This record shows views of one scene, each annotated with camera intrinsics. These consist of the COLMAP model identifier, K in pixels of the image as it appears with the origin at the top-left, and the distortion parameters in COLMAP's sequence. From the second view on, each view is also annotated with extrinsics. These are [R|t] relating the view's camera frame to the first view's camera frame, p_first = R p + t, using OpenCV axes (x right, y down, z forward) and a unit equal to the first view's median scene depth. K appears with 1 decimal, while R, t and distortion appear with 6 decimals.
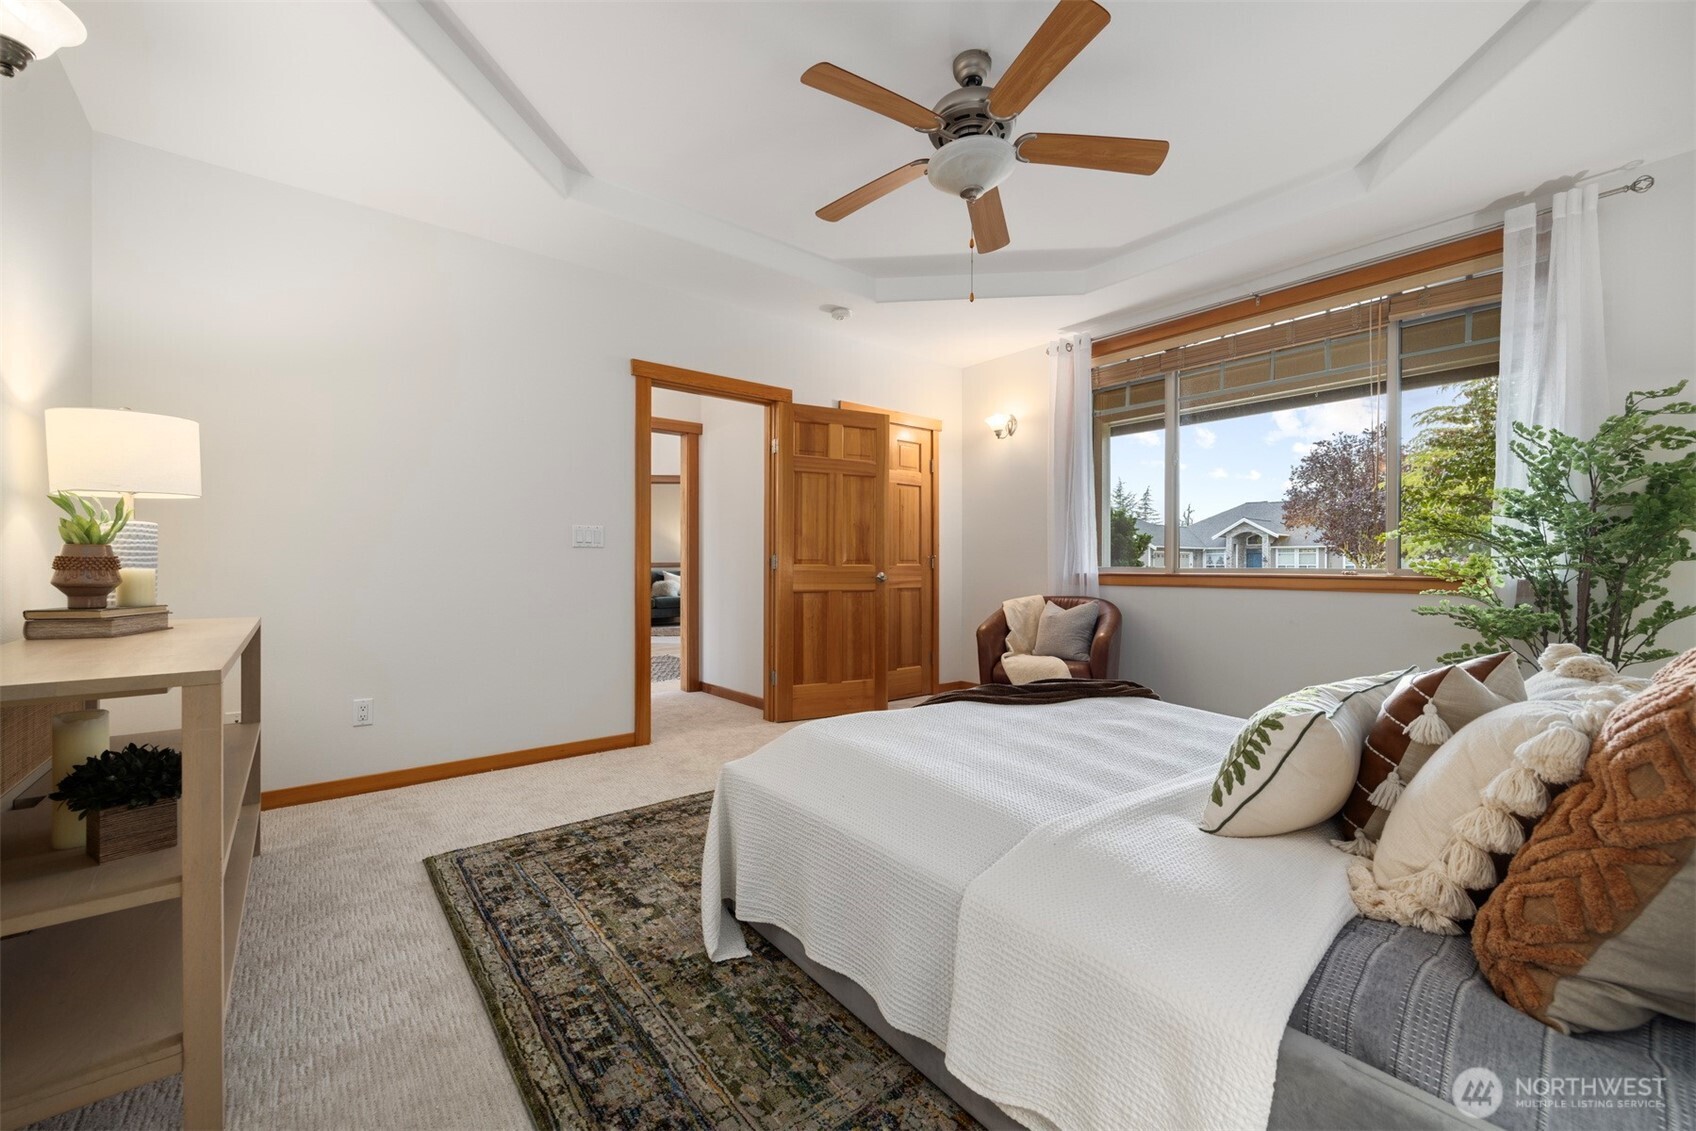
lens RADIAL K [[675.8, 0, 842.4], [0, 675.8, 558.0], [0, 0, 1]] dist [0.014049, 0.000183]
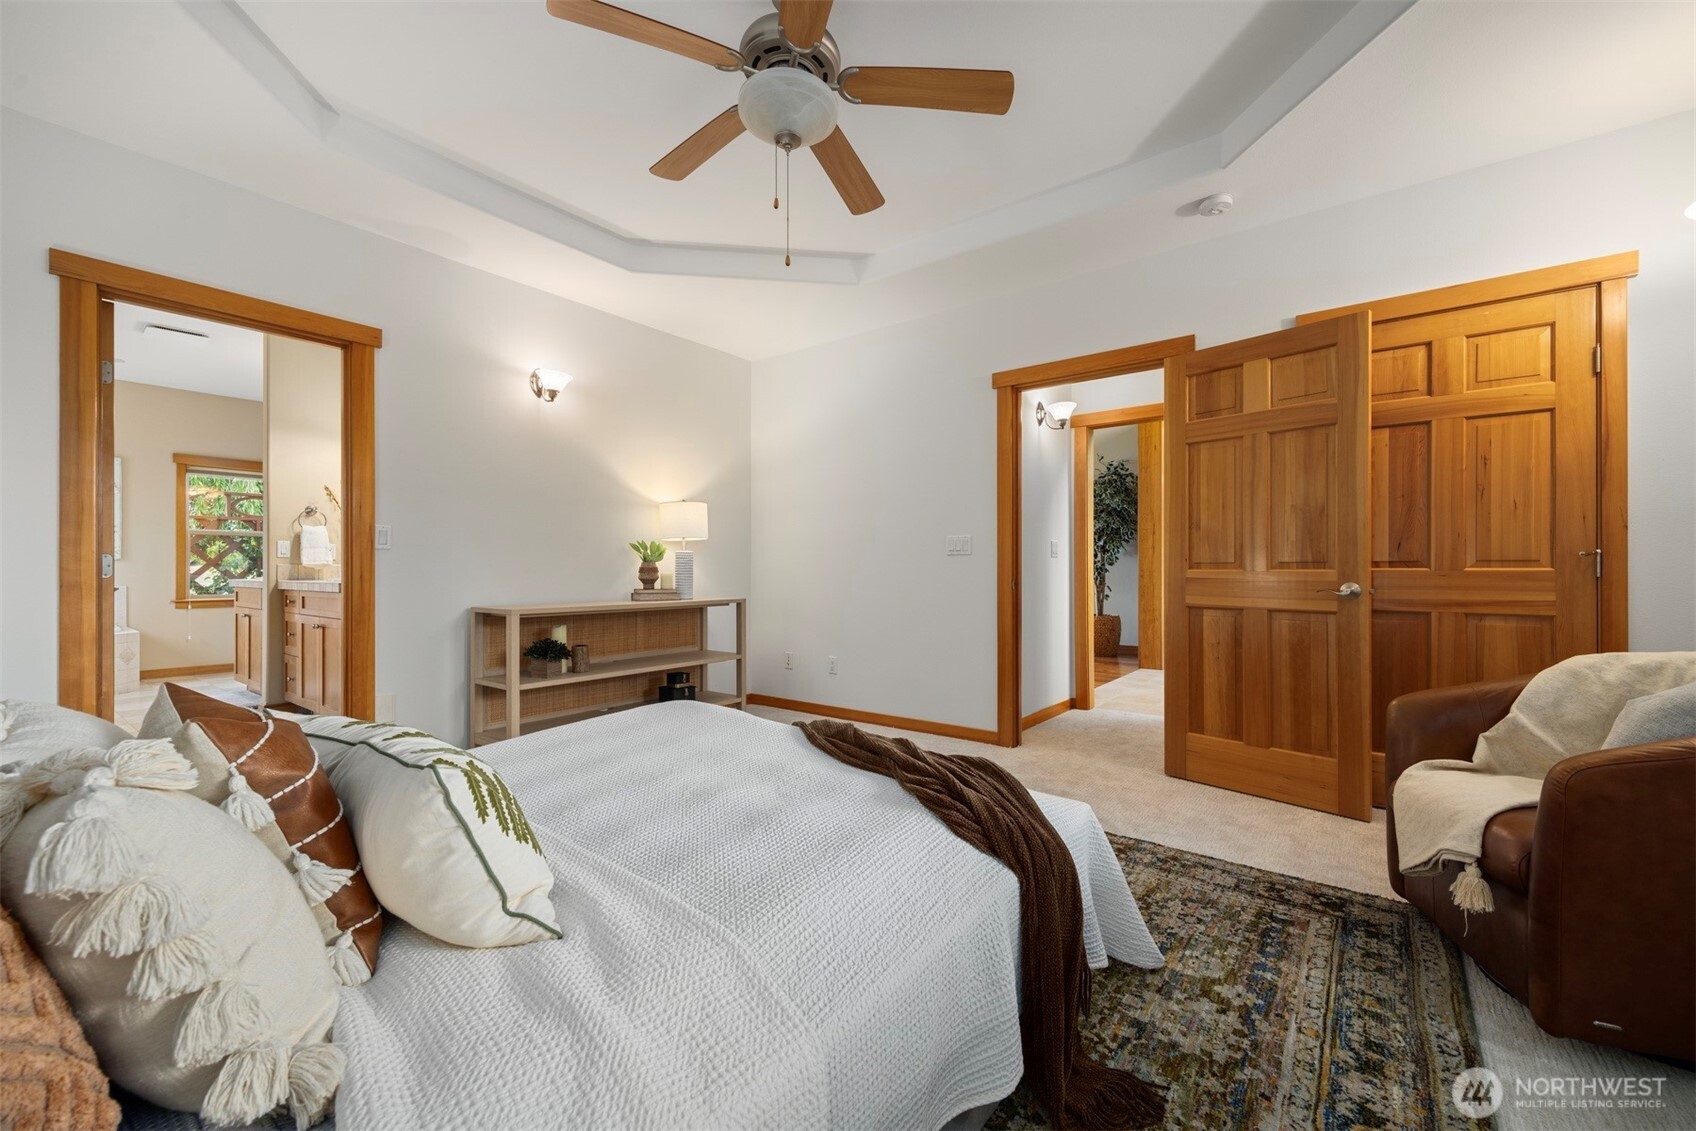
lens RADIAL K [[675.8, 0, 846.5], [0, 675.8, 569.9], [0, 0, 1]] dist [0.014049, 0.000183]
pose [[0.233405, -0.010041, -0.972328, 0.554578], [0.007440, 0.999936, -0.008540, 0.012992], [0.972351, -0.005241, 0.233464, 0.450971]]
